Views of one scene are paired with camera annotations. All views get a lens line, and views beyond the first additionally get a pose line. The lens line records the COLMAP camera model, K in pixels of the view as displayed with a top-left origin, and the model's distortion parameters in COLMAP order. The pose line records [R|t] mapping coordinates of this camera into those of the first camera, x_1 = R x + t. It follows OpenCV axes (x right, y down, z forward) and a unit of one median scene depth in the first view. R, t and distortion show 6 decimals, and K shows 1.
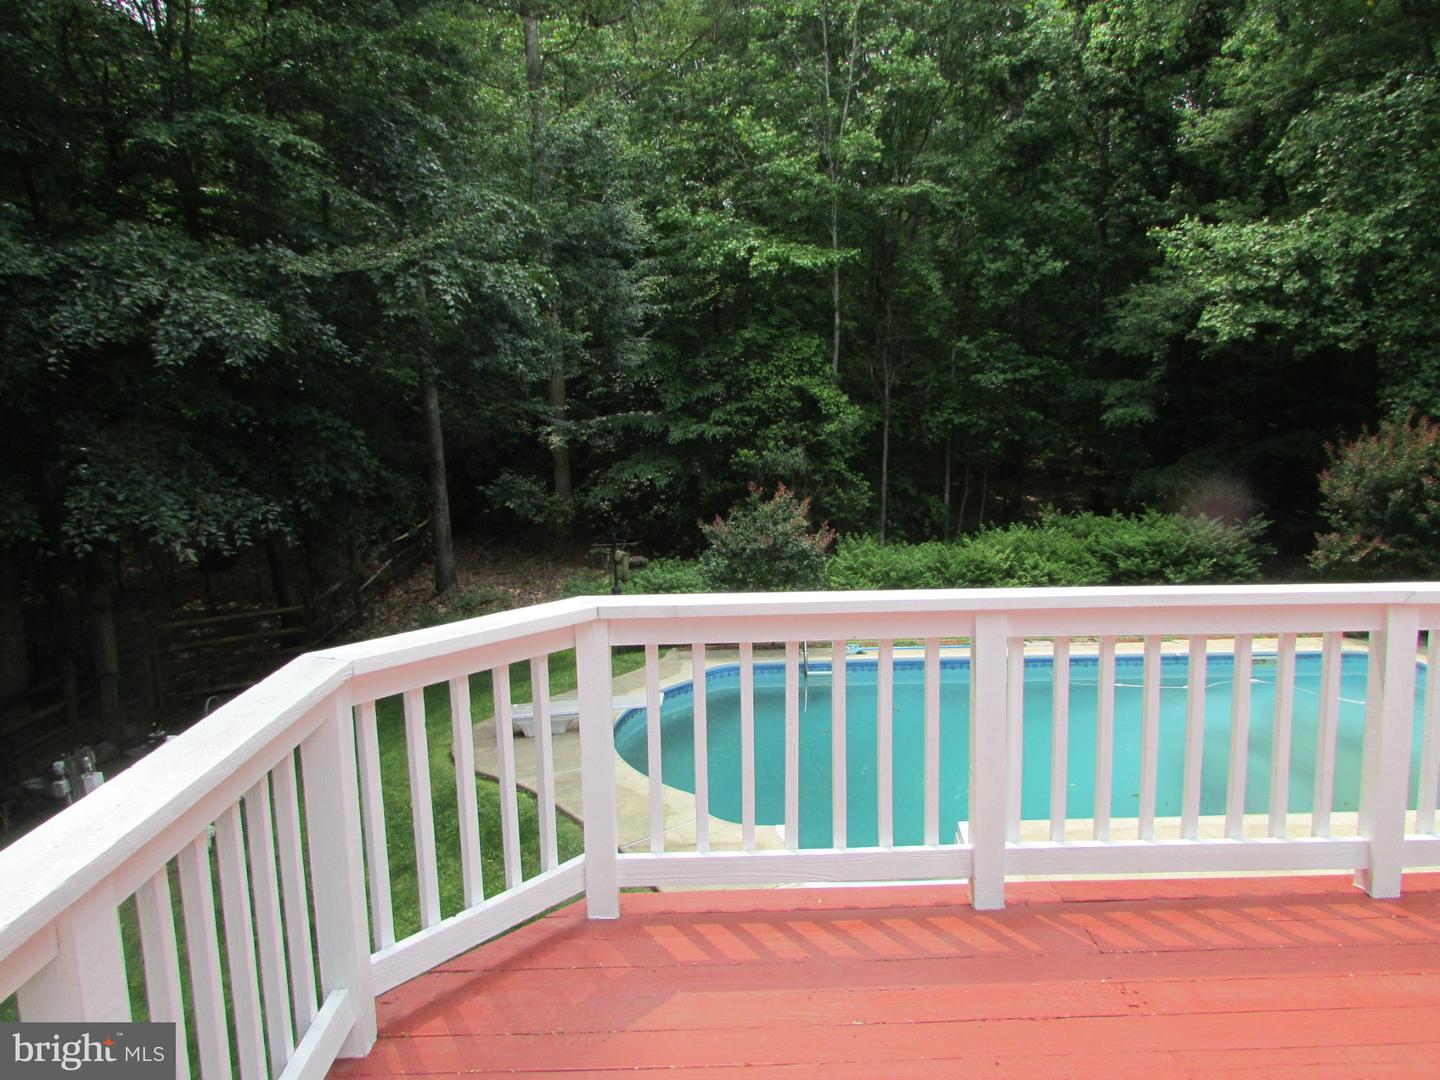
lens RADIAL K [[1020.7, 0, 732.7], [0, 1020.7, 535.6], [0, 0, 1]] dist [-0.034363, 0.010540]
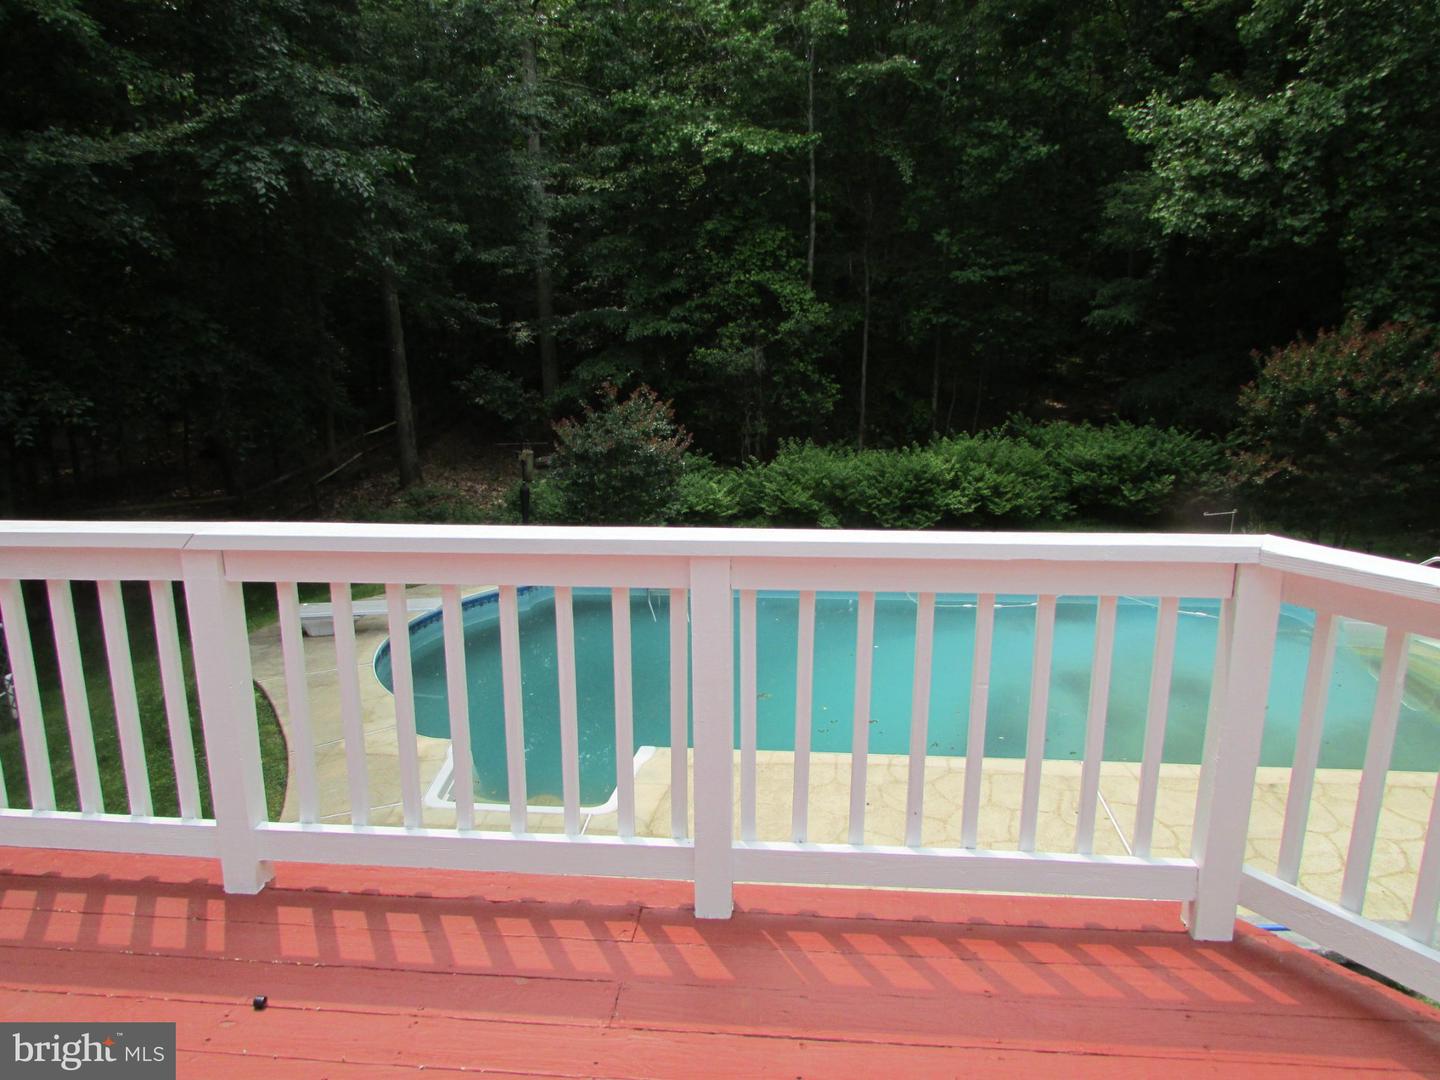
lens RADIAL K [[1020.7, 0, 709.0], [0, 1020.7, 541.5], [0, 0, 1]] dist [-0.034363, 0.010540]
pose [[0.993667, 0.034817, -0.106833, 0.146951], [-0.023568, 0.994213, 0.104811, -0.004102], [0.109864, -0.101629, 0.988737, 0.030863]]
